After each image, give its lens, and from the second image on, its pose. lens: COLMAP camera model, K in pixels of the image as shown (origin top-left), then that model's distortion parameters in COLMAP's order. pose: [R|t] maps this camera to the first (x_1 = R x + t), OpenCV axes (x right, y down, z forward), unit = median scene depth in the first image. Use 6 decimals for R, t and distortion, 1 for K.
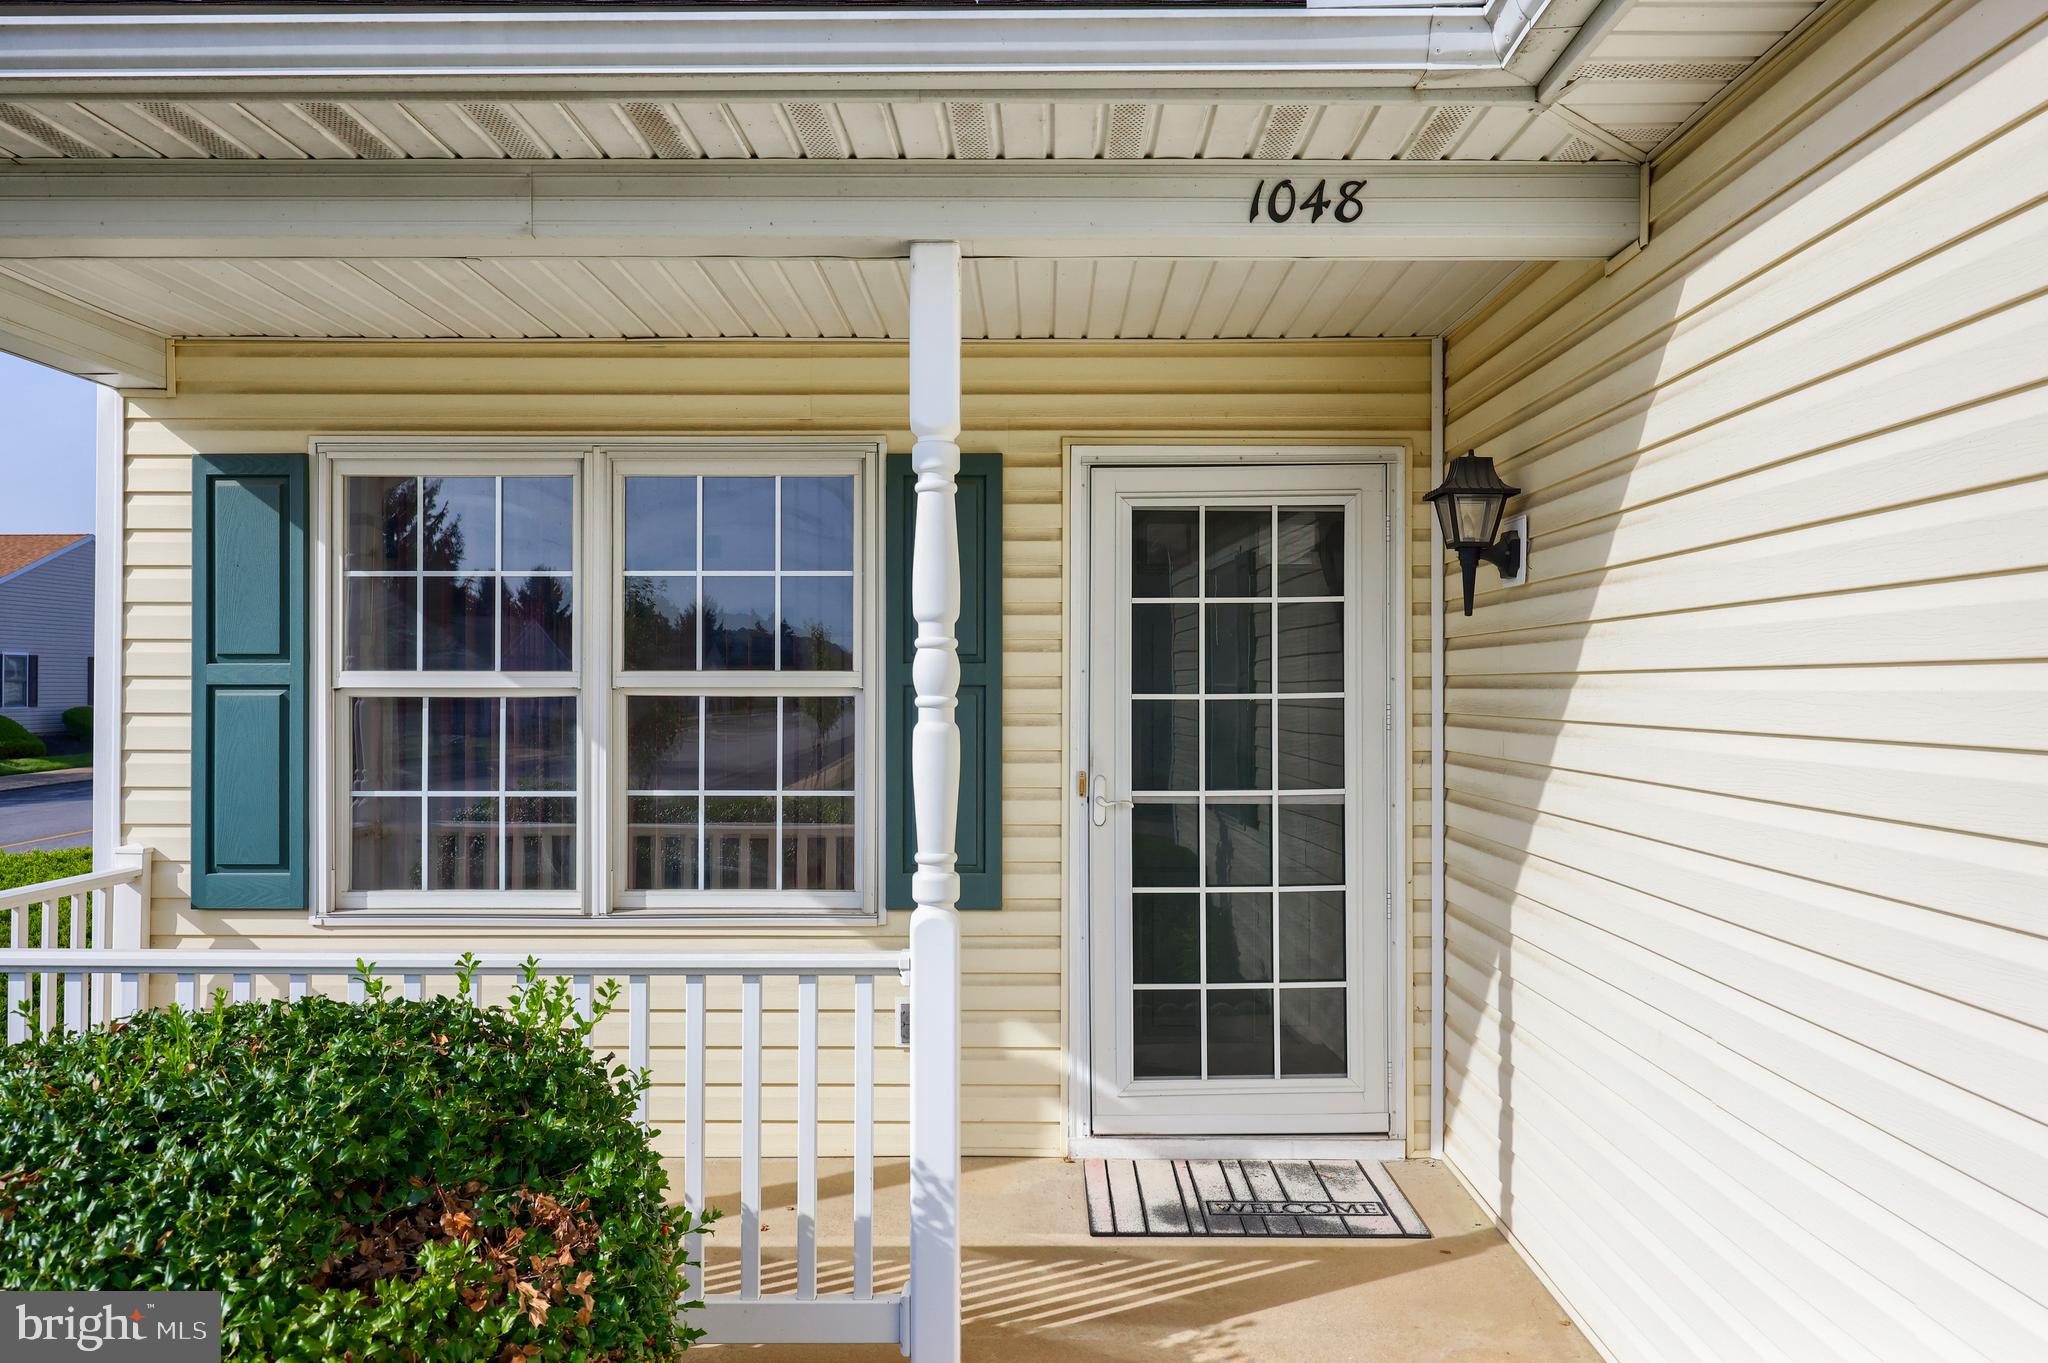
lens RADIAL K [[1470.7, 0, 1024.0], [0, 1470.7, 681.5], [0, 0, 1]] dist [0.028015, -0.000050]
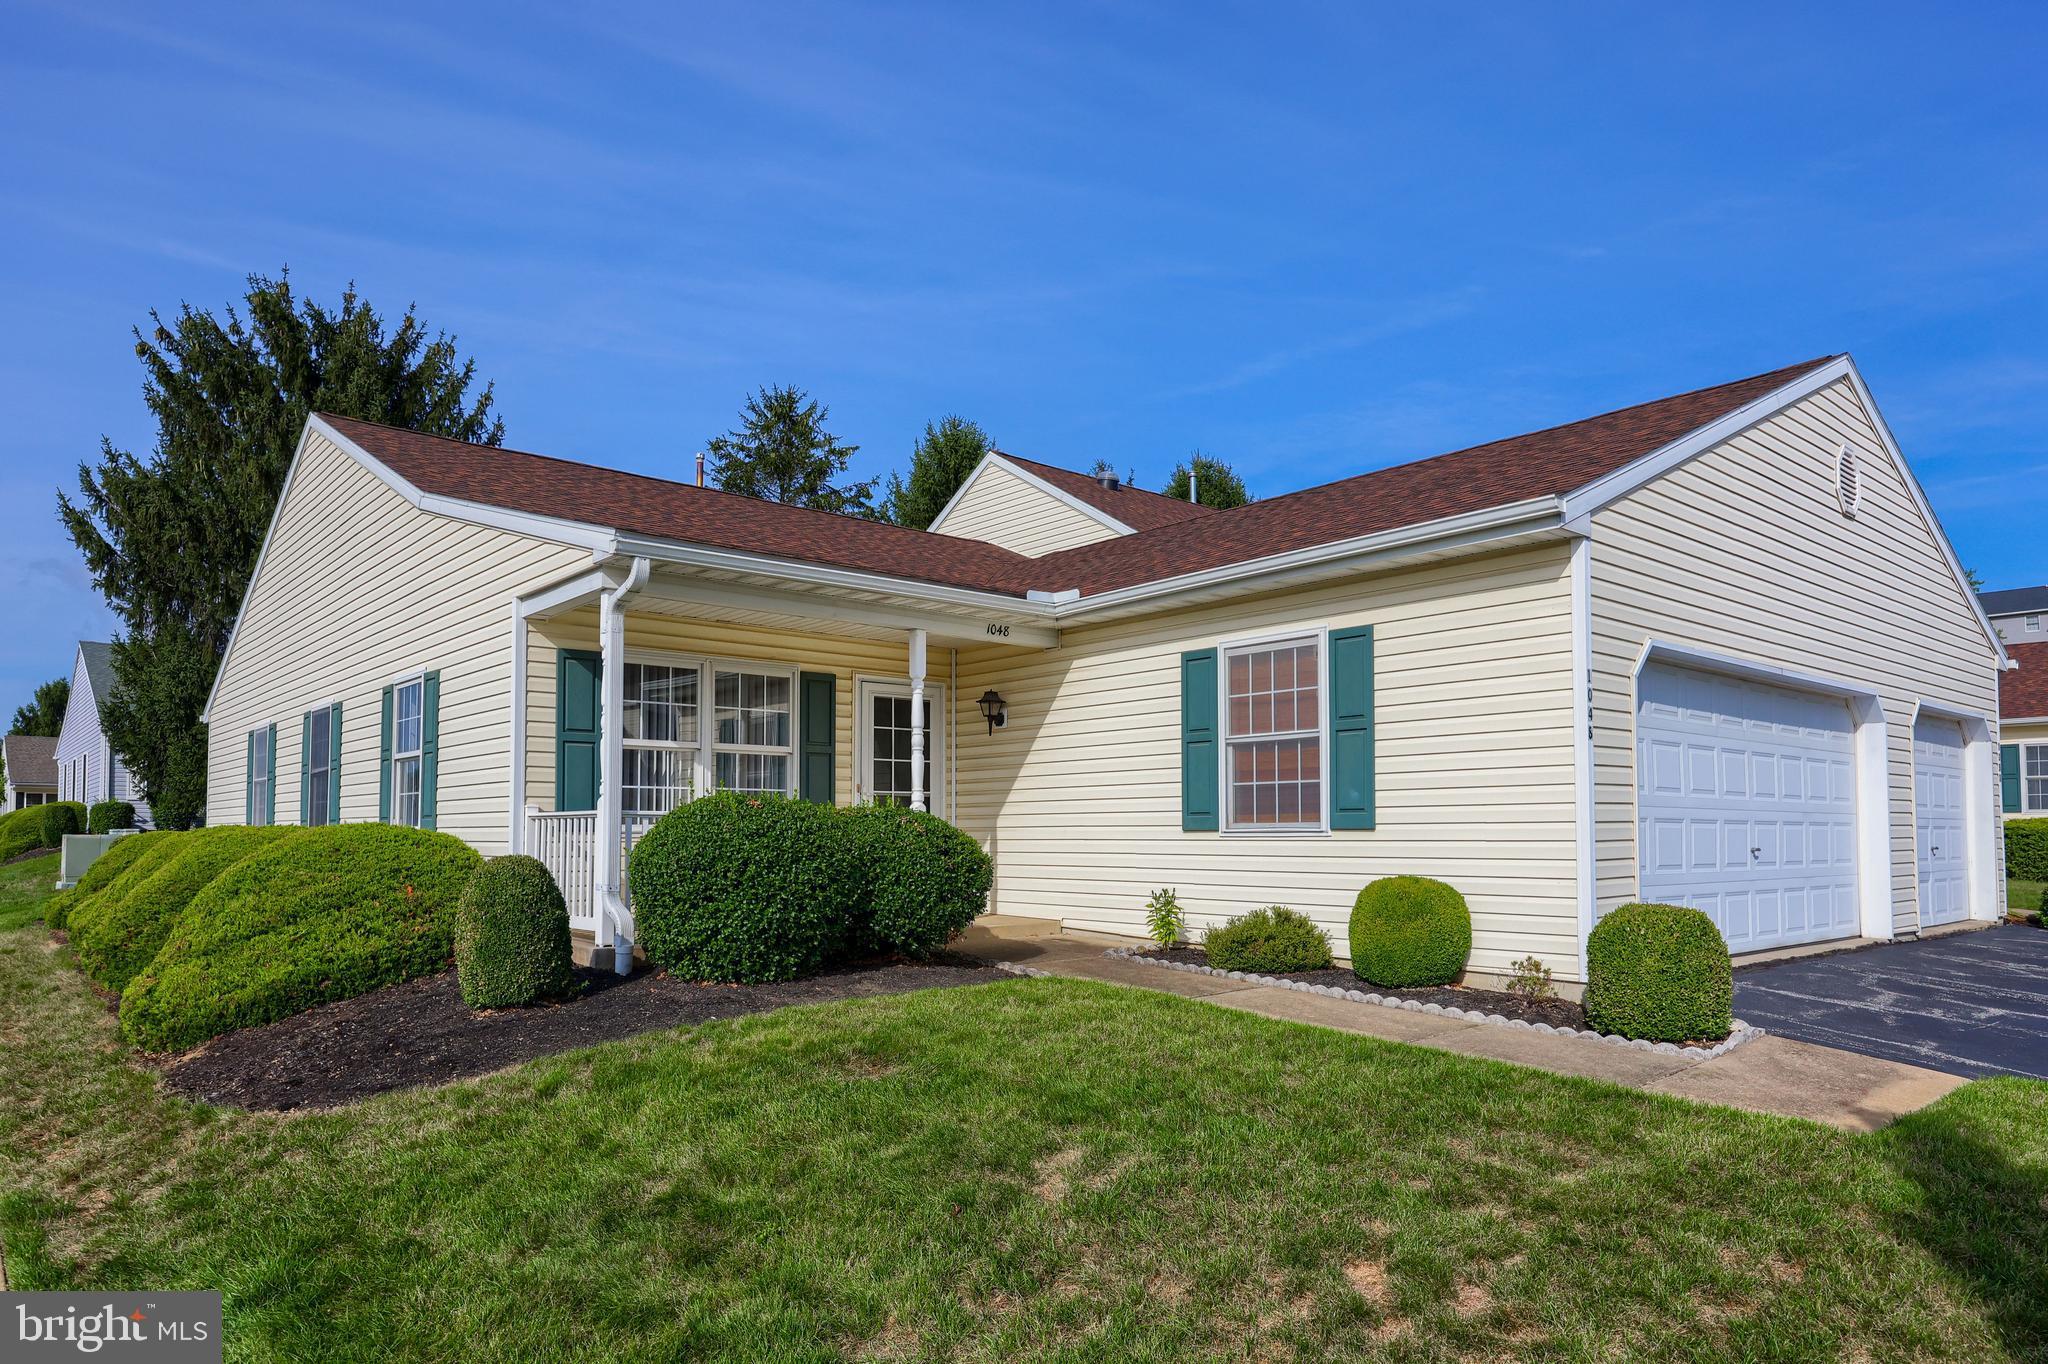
lens RADIAL K [[1273.9, 0, 1016.2], [0, 1273.9, 796.8], [0, 0, 1]] dist [-0.004394, -0.000243]
pose [[0.744257, 0.018829, 0.667628, -1.426477], [-0.000876, 0.999629, -0.027215, 0.155385], [-0.667893, 0.019670, 0.743997, -1.108602]]
